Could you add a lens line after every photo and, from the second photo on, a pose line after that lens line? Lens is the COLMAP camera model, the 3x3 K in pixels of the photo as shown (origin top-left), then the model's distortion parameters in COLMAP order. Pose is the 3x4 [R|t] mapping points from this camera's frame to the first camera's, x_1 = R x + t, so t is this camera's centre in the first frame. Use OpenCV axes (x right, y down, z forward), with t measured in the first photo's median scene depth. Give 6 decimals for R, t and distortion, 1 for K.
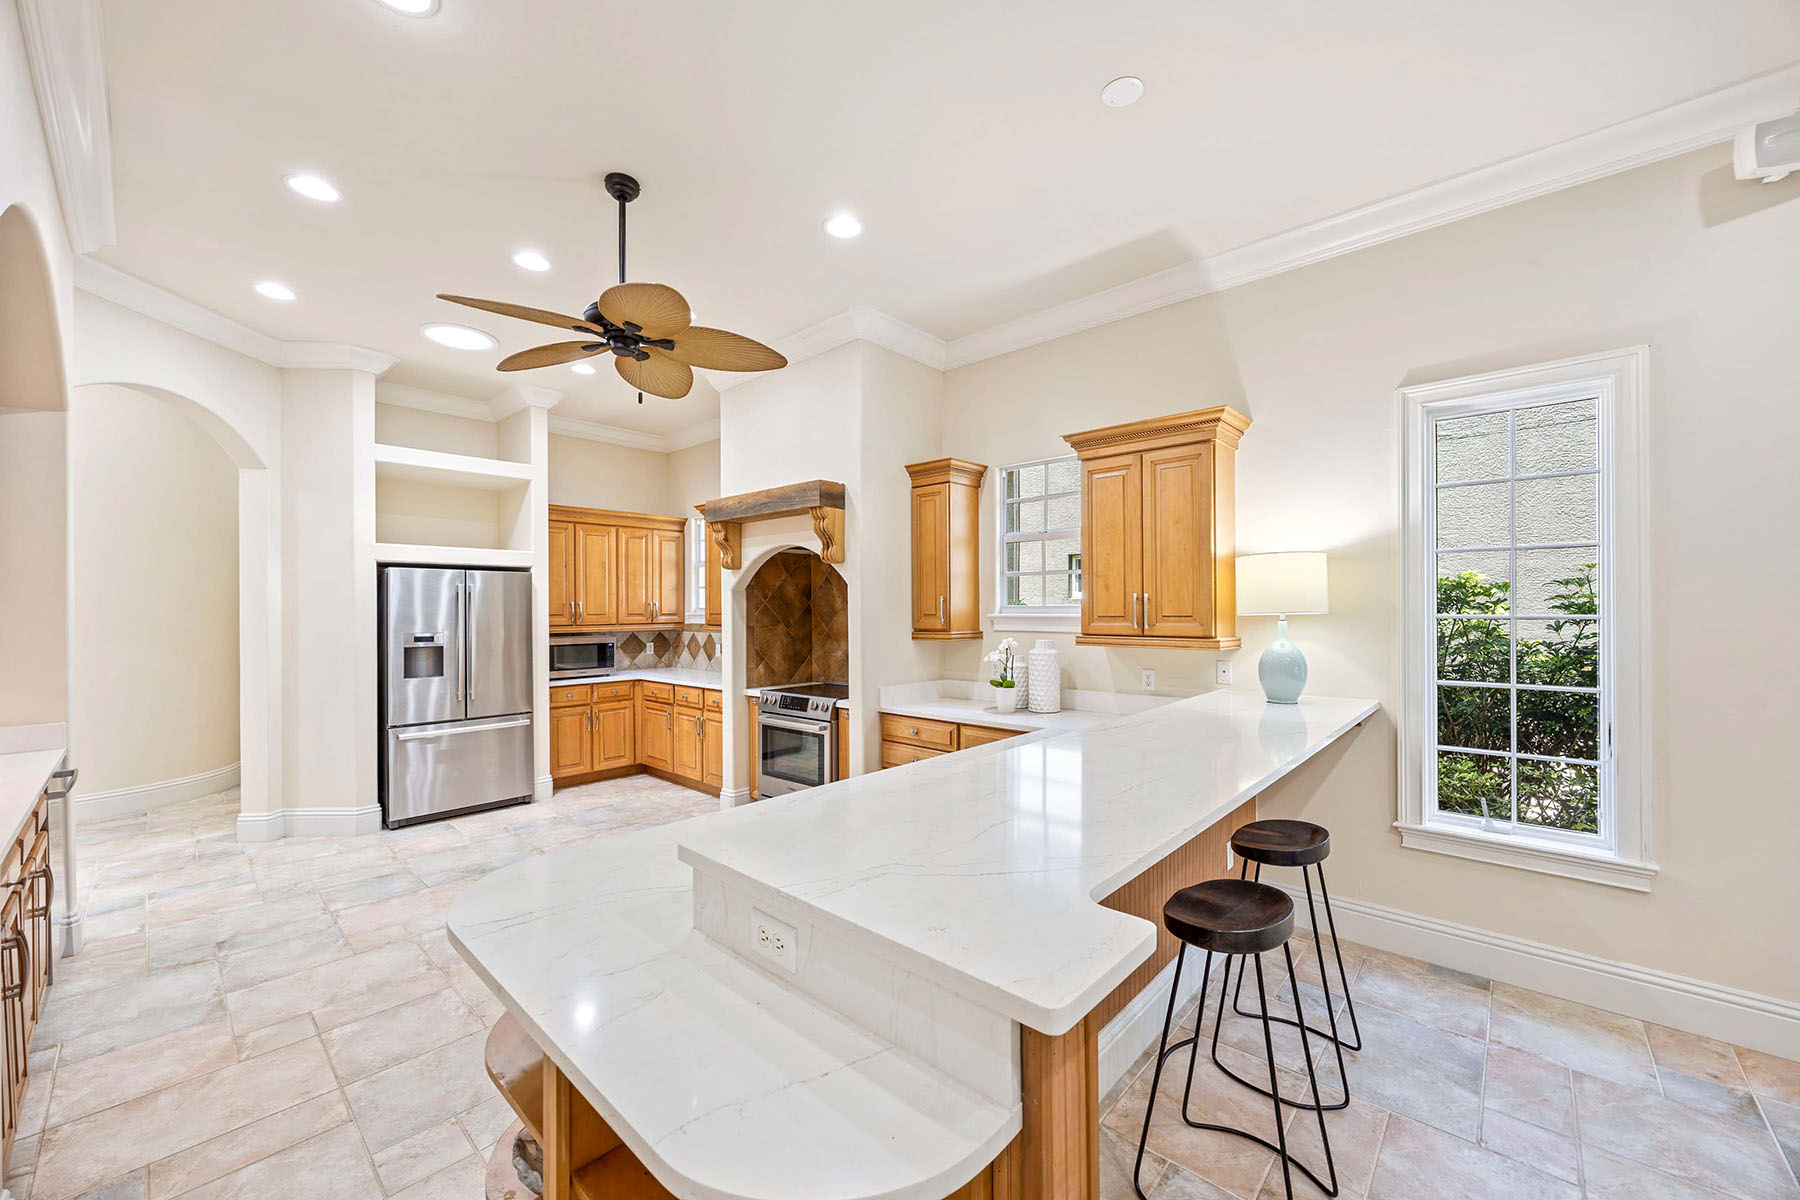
lens RADIAL K [[688.2, 0, 906.0], [0, 688.2, 604.7], [0, 0, 1]] dist [-0.002443, -0.000287]
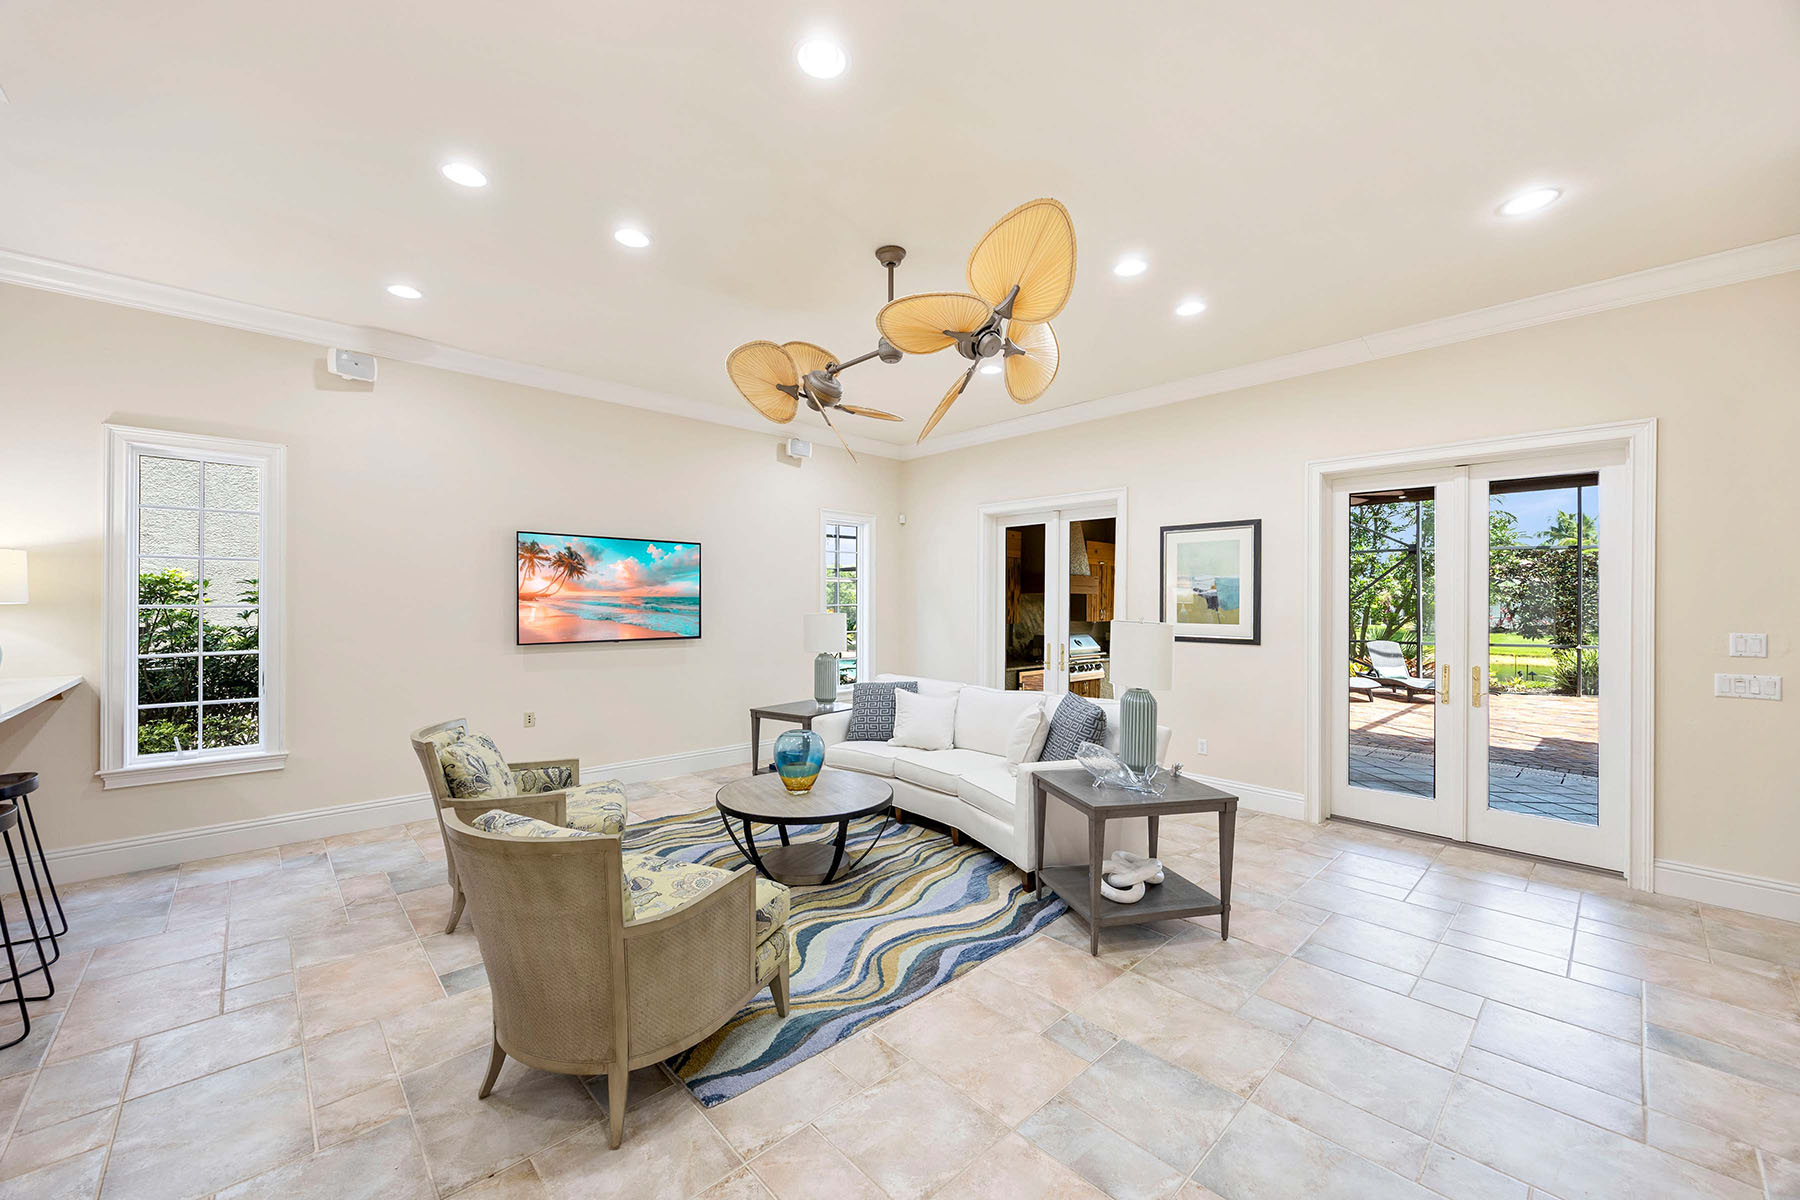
lens RADIAL K [[688.2, 0, 906.0], [0, 688.2, 604.7], [0, 0, 1]] dist [-0.002443, -0.000287]
pose [[0.075008, 0.001473, 0.997182, -0.265530], [-0.010542, 0.999944, -0.000684, -0.000529], [-0.997127, -0.010460, 0.075020, -0.351178]]
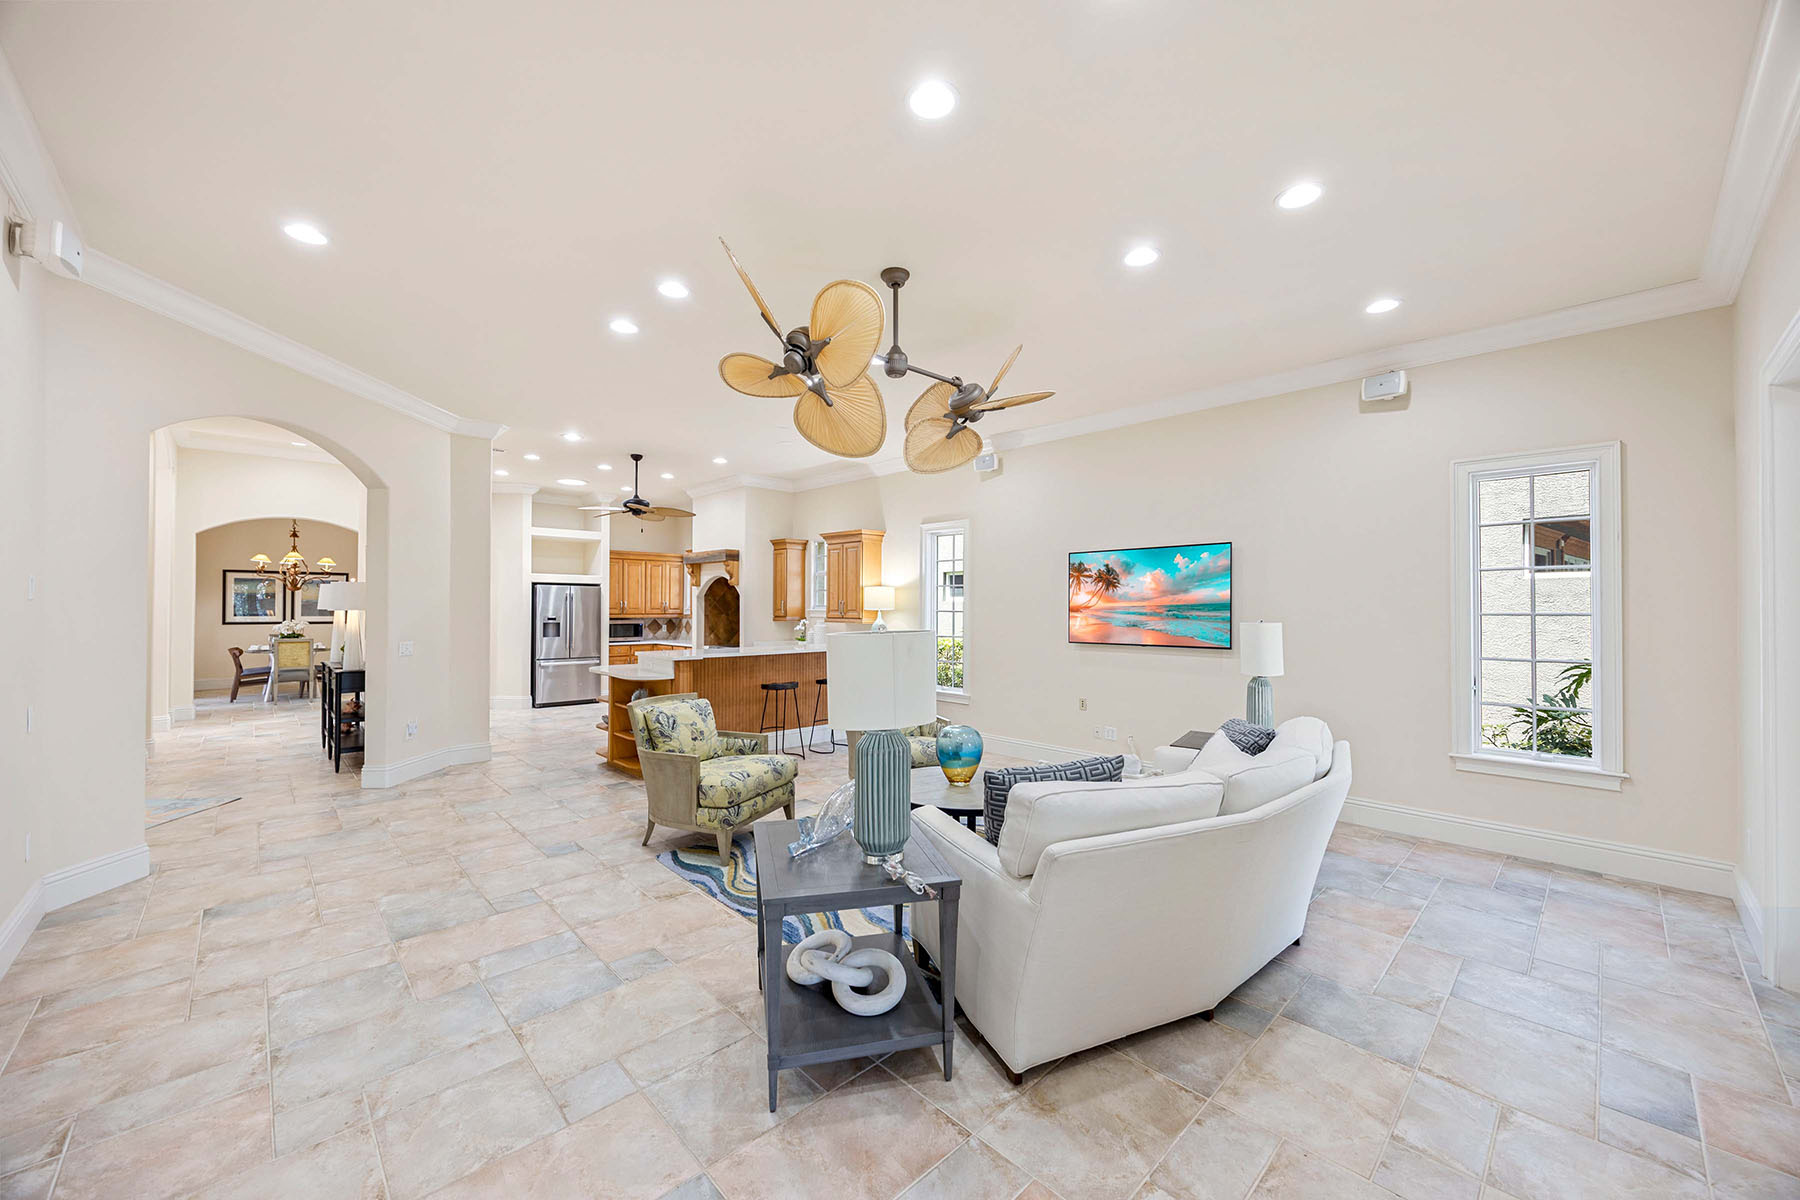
lens RADIAL K [[688.2, 0, 906.0], [0, 688.2, 604.7], [0, 0, 1]] dist [-0.002443, -0.000287]
pose [[0.997519, 0.009632, -0.069742, 0.541699], [-0.009589, 0.999954, 0.000958, -0.005805], [0.069748, -0.000287, 0.997565, -1.052046]]
